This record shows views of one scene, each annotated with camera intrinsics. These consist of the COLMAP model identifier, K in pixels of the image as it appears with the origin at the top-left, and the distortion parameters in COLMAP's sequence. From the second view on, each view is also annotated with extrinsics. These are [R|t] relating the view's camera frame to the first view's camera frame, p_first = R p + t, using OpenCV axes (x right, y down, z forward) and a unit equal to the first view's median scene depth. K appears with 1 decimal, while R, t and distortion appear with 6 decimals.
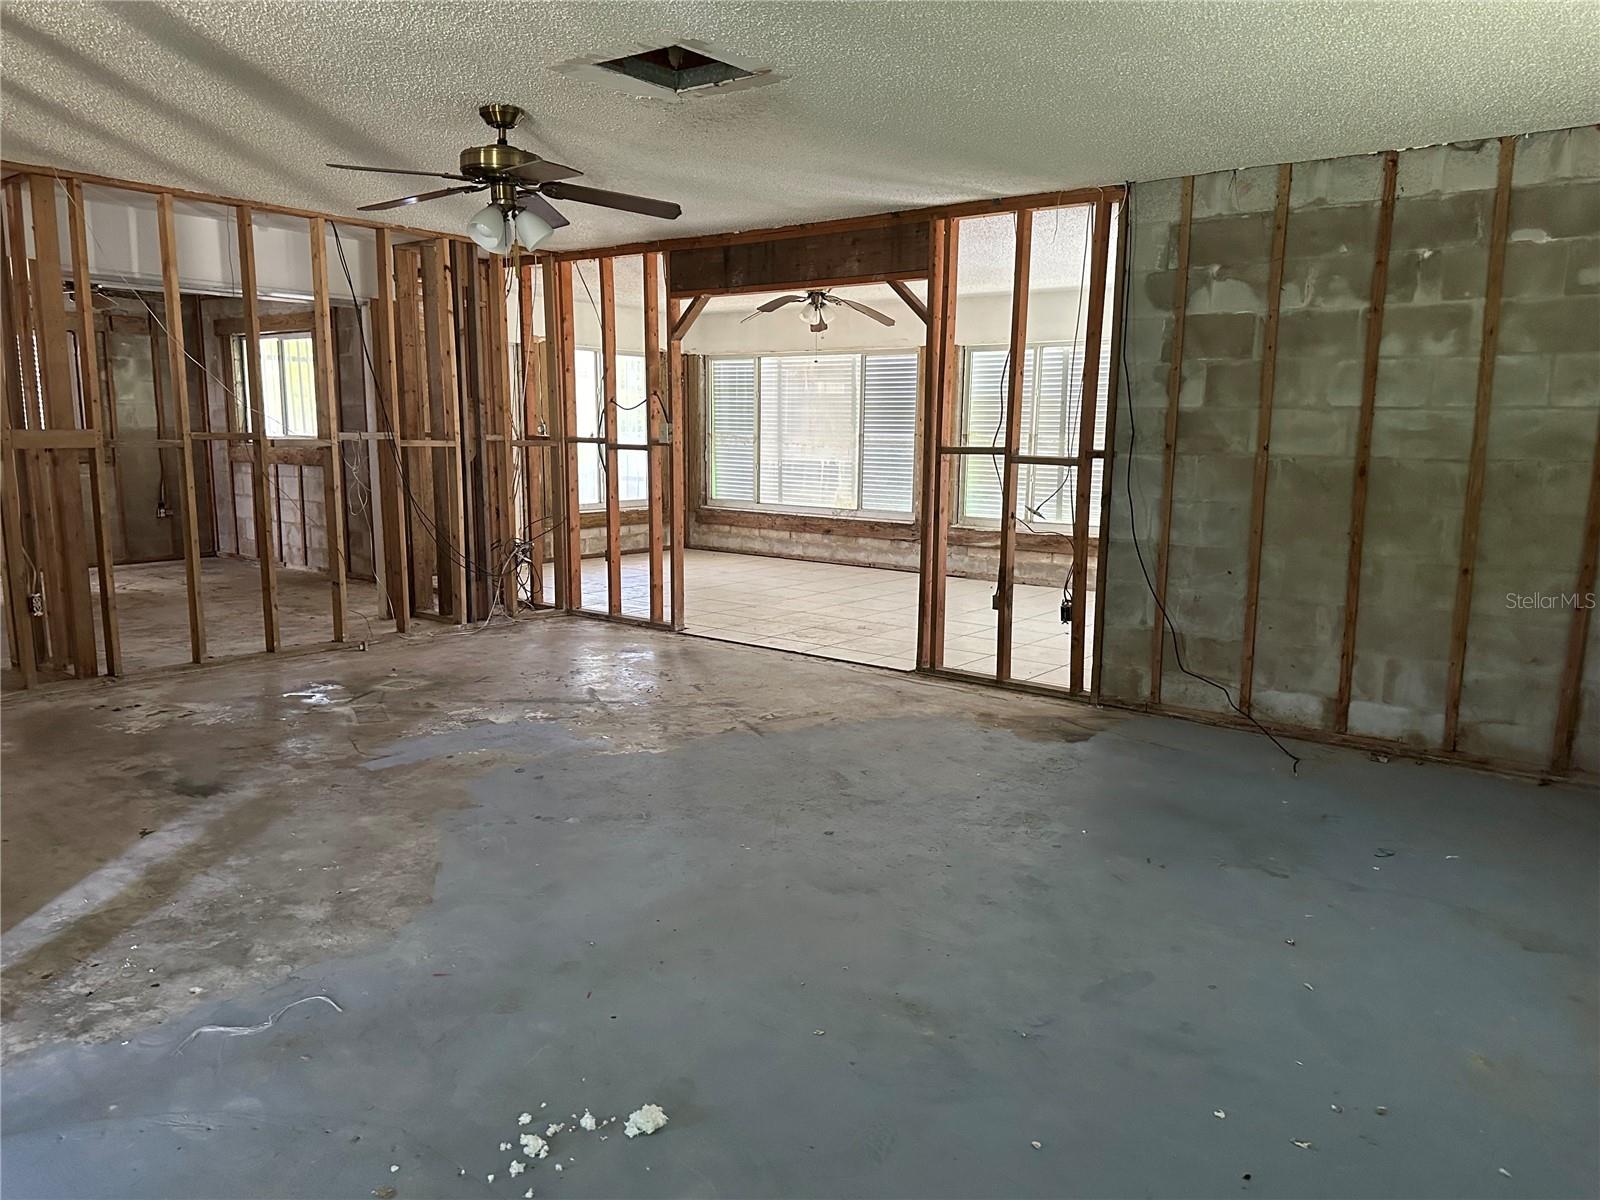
lens RADIAL K [[1110.6, 0, 787.2], [0, 1110.6, 606.9], [0, 0, 1]] dist [0.032335, -0.018080]
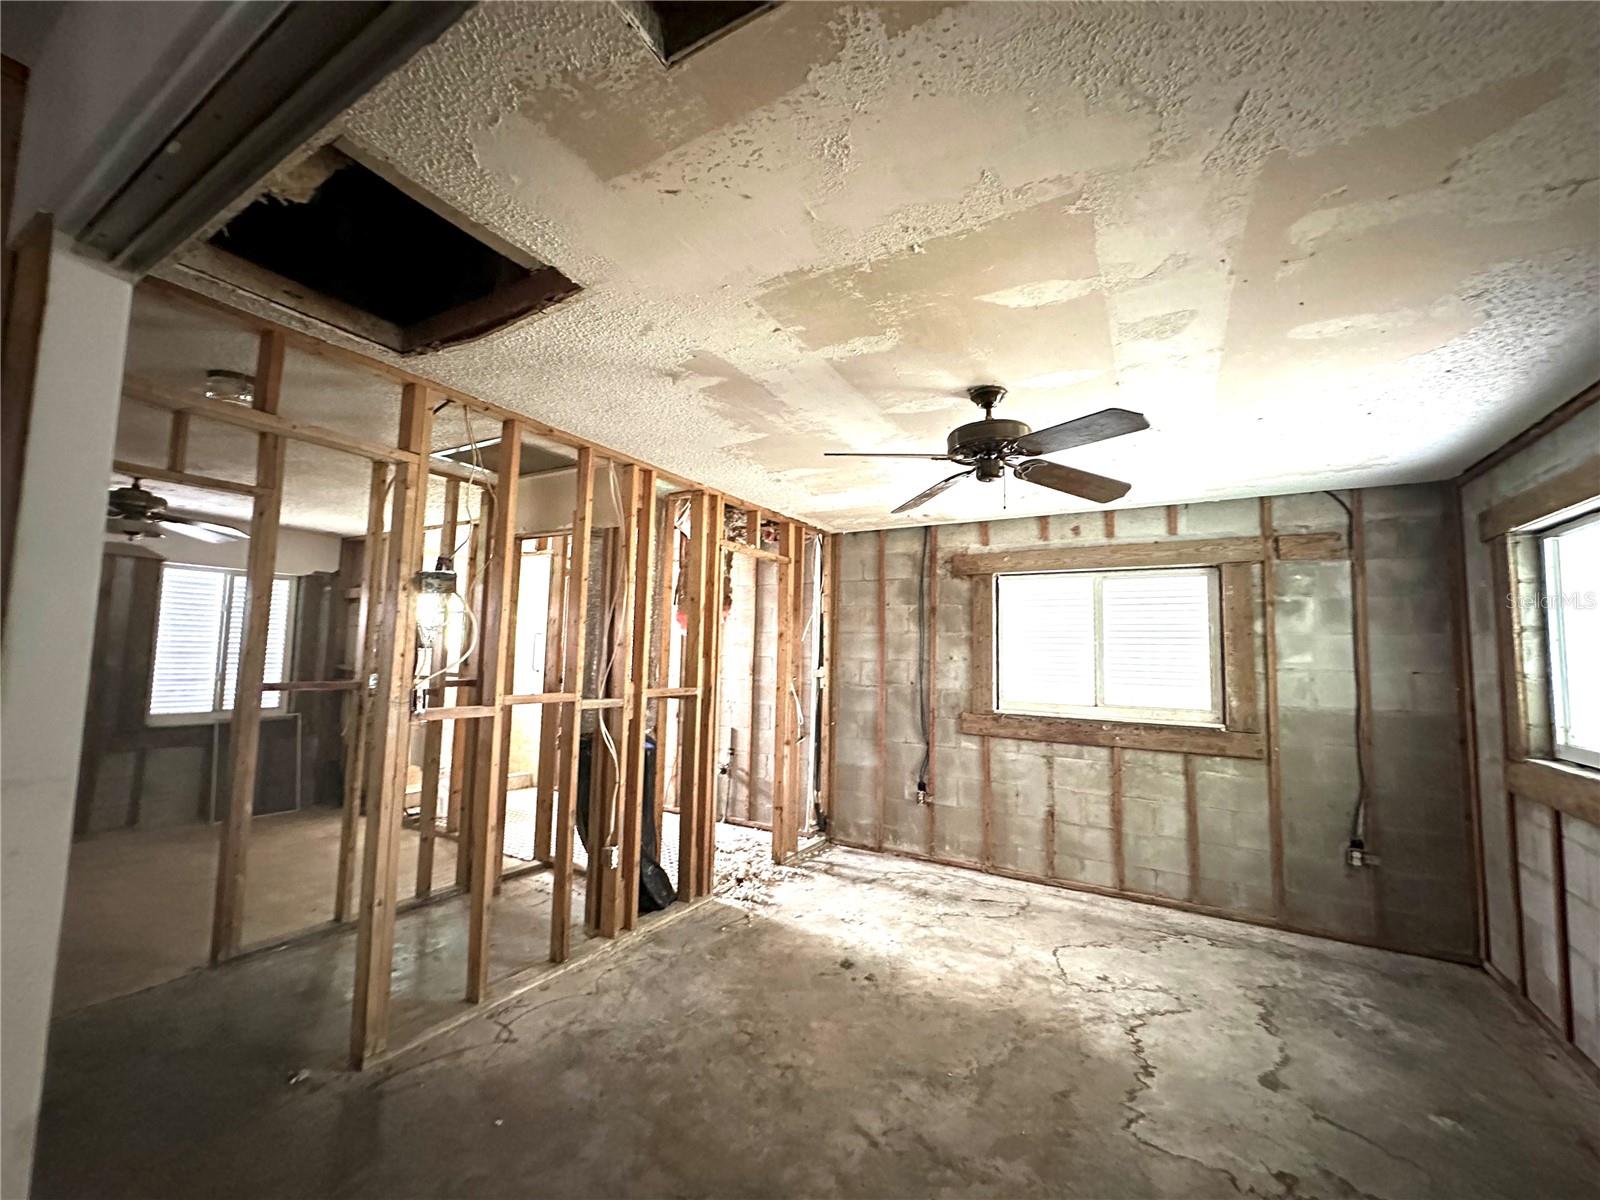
lens RADIAL K [[641.7, 0, 797.8], [0, 641.7, 601.6], [0, 0, 1]] dist [-0.001938, 0.000617]
pose [[0.124389, -0.088285, -0.988298, -0.266660], [-0.179450, 0.977607, -0.109916, -0.129047], [0.975871, 0.191023, 0.105761, 0.683370]]
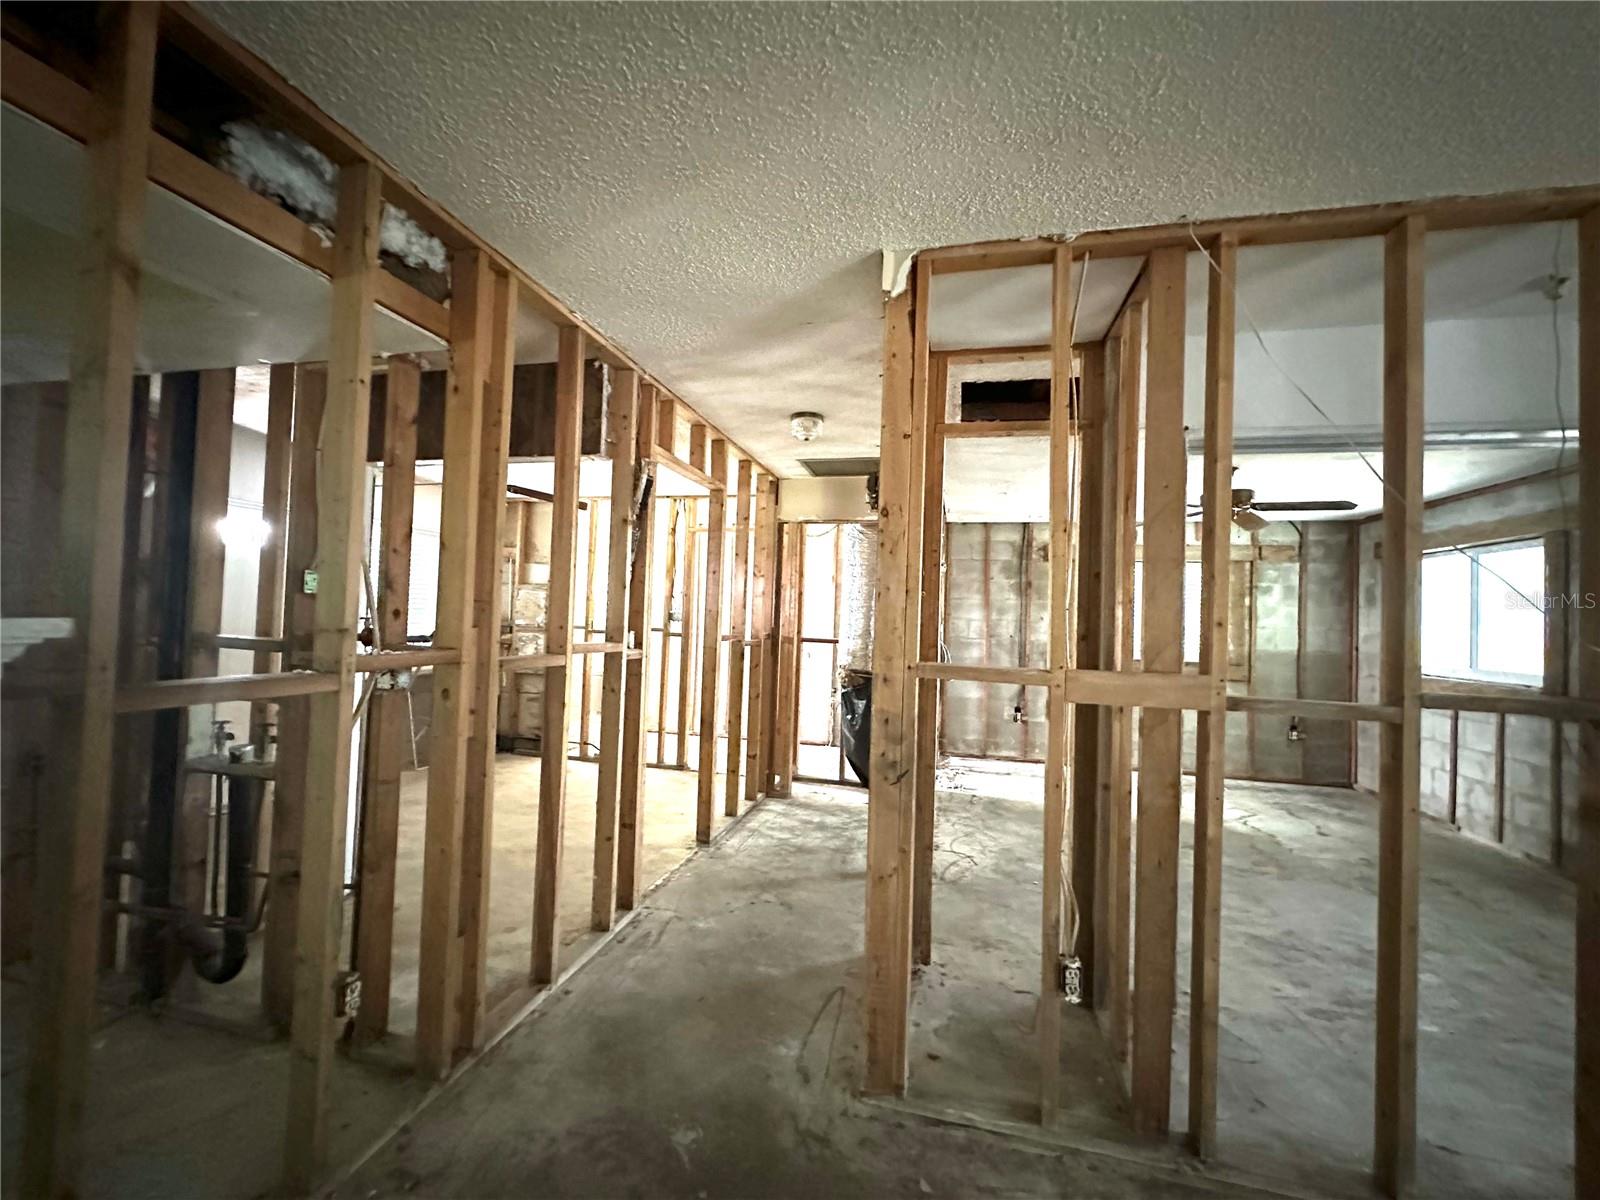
lens RADIAL K [[641.7, 0, 795.8], [0, 641.7, 601.9], [0, 0, 1]] dist [-0.001938, 0.000617]
pose [[0.404535, -0.018939, -0.914326, -0.221208], [-0.173345, 0.980073, -0.096995, -0.070634], [0.897944, 0.197732, 0.393191, 0.367288]]
